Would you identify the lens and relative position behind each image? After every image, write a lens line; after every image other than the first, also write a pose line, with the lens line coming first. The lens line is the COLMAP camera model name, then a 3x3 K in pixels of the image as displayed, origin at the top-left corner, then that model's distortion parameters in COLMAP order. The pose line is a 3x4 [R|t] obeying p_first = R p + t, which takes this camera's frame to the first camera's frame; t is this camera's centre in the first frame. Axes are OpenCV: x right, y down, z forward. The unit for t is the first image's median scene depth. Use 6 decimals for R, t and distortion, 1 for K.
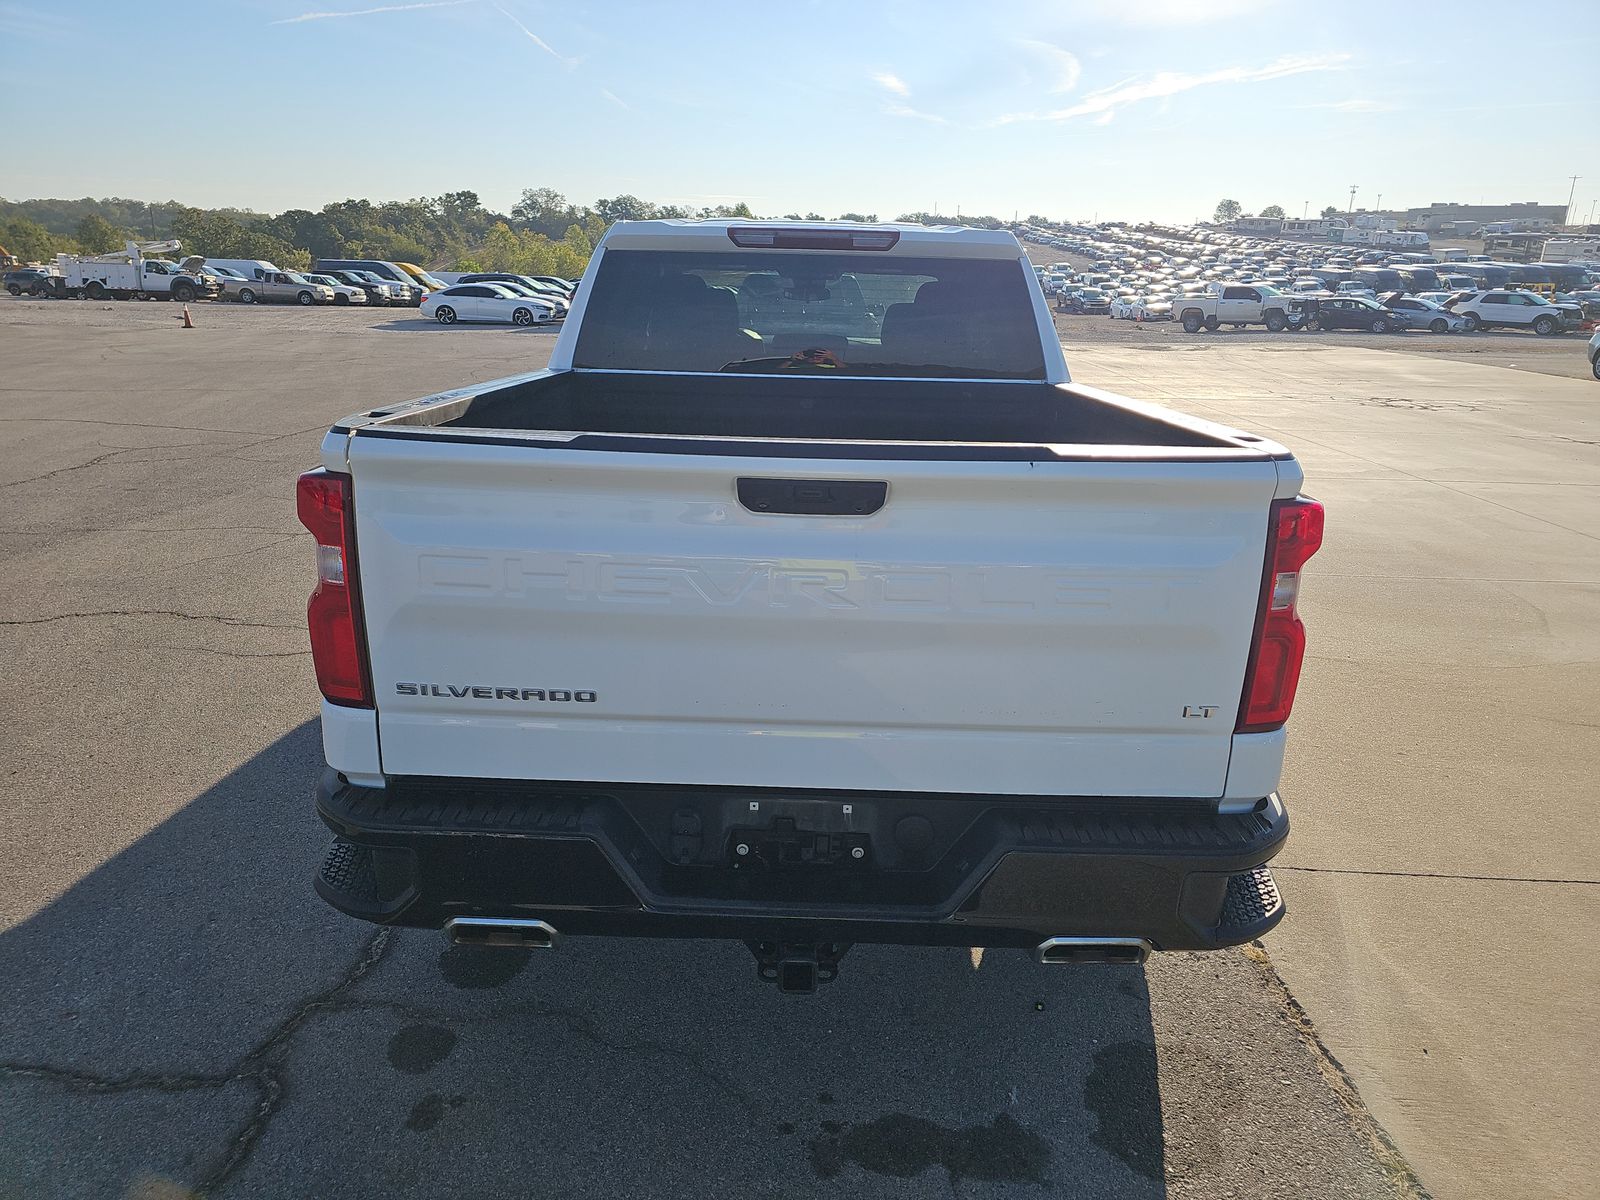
lens RADIAL K [[1063.6, 0, 800.0], [0, 1063.6, 600.0], [0, 0, 1]] dist [0.049953, -0.038239]
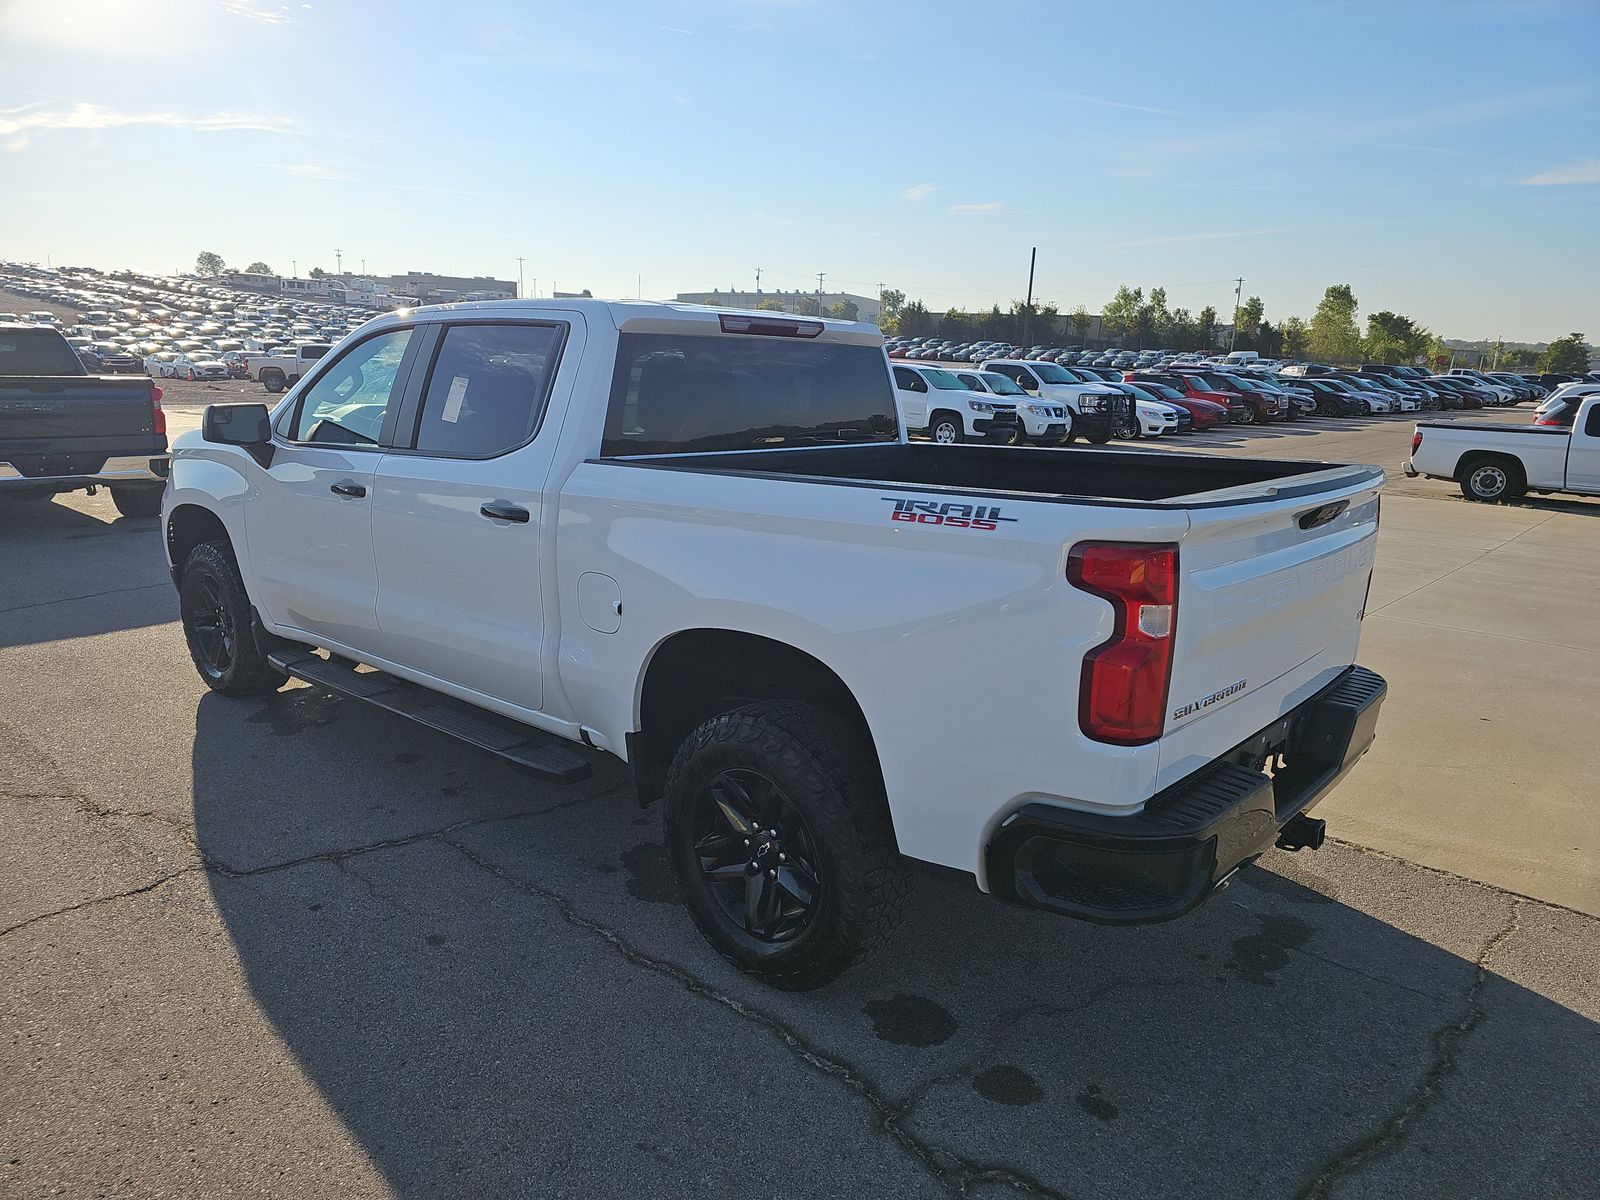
lens RADIAL K [[1069.0, 0, 805.8], [0, 1069.0, 628.2], [0, 0, 1]] dist [0.045688, -0.032225]
pose [[0.639390, -0.187496, 0.745671, -0.060430], [0.206565, 0.976046, 0.068300, -0.007259], [-0.740615, 0.110359, 0.662804, 0.019516]]
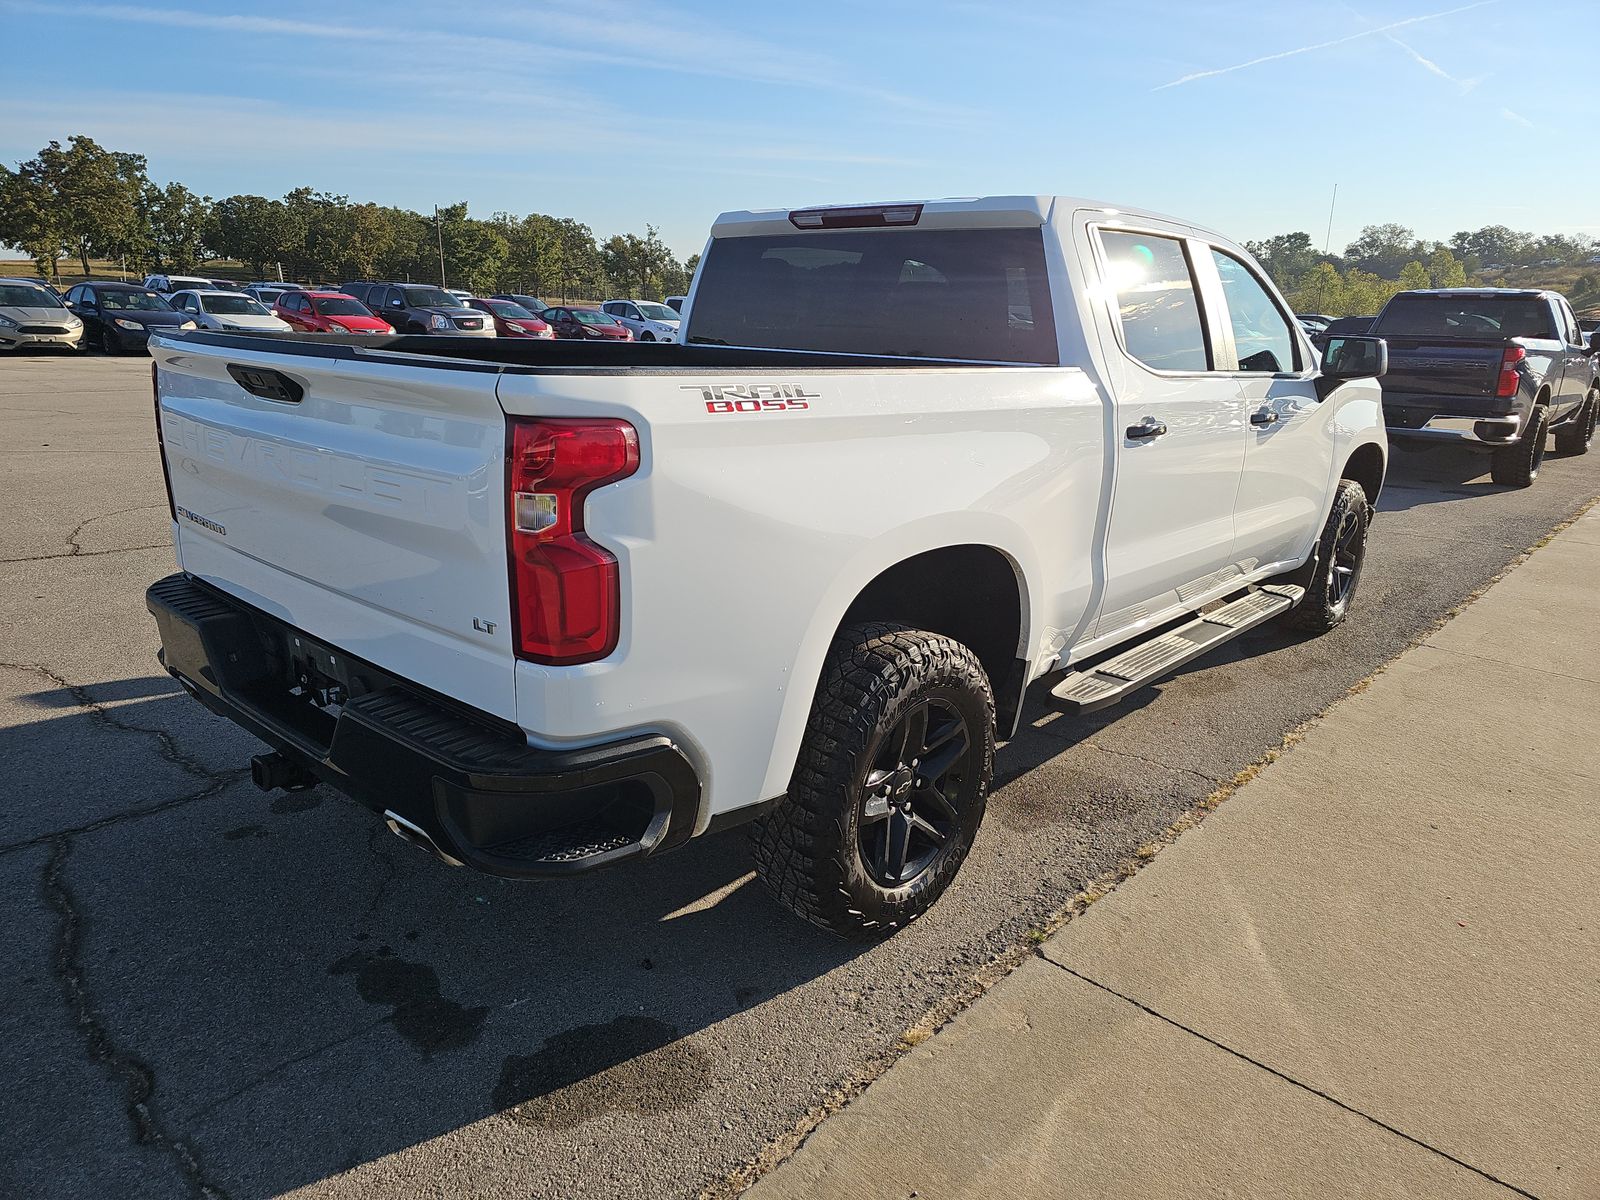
lens RADIAL K [[1063.6, 0, 800.0], [0, 1063.6, 600.0], [0, 0, 1]] dist [0.049953, -0.038239]
pose [[0.751860, 0.166665, -0.637910, 0.048281], [-0.192313, 0.980887, 0.029608, -0.000235], [0.630652, 0.100417, 0.769542, 0.016136]]
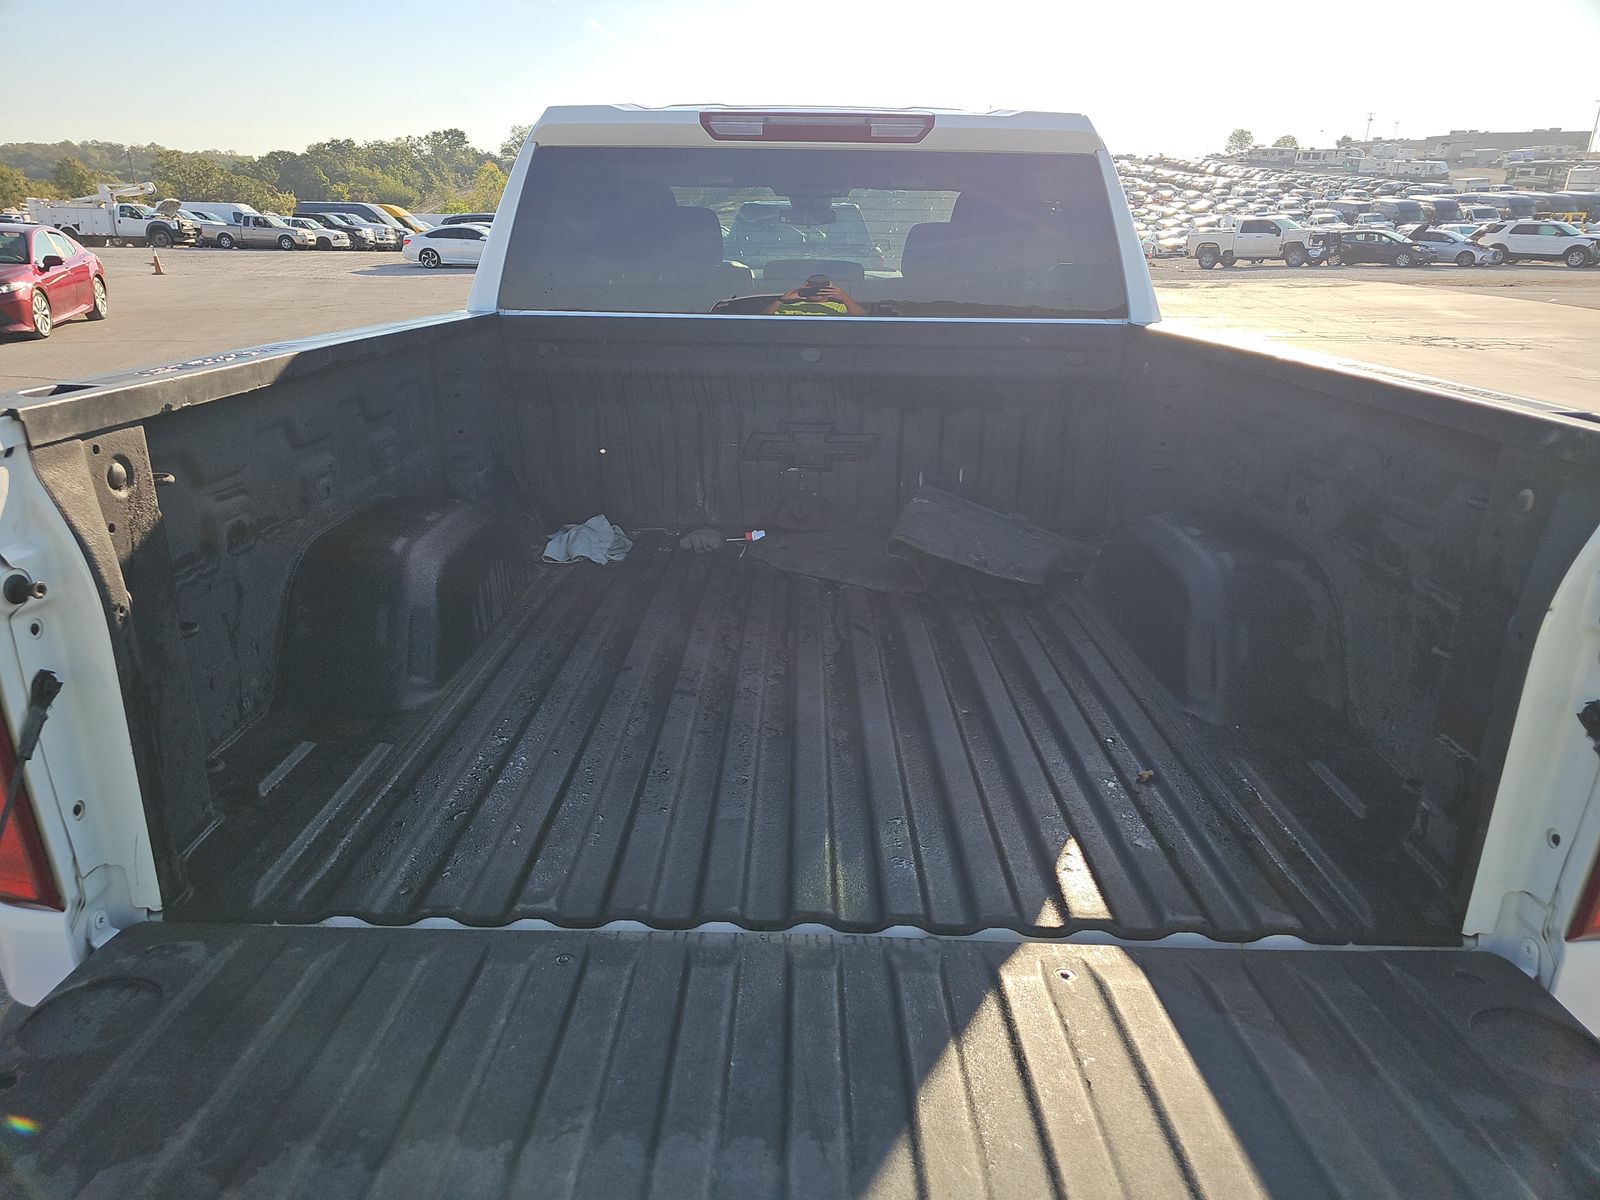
lens RADIAL K [[1055.2, 0, 803.7], [0, 1055.2, 618.9], [0, 0, 1]] dist [0.043666, -0.027736]
pose [[0.999942, -0.010790, 0.000542, -0.000047], [0.010728, 0.997626, 0.068021, -0.003665], [-0.001274, -0.068011, 0.997684, 0.017882]]
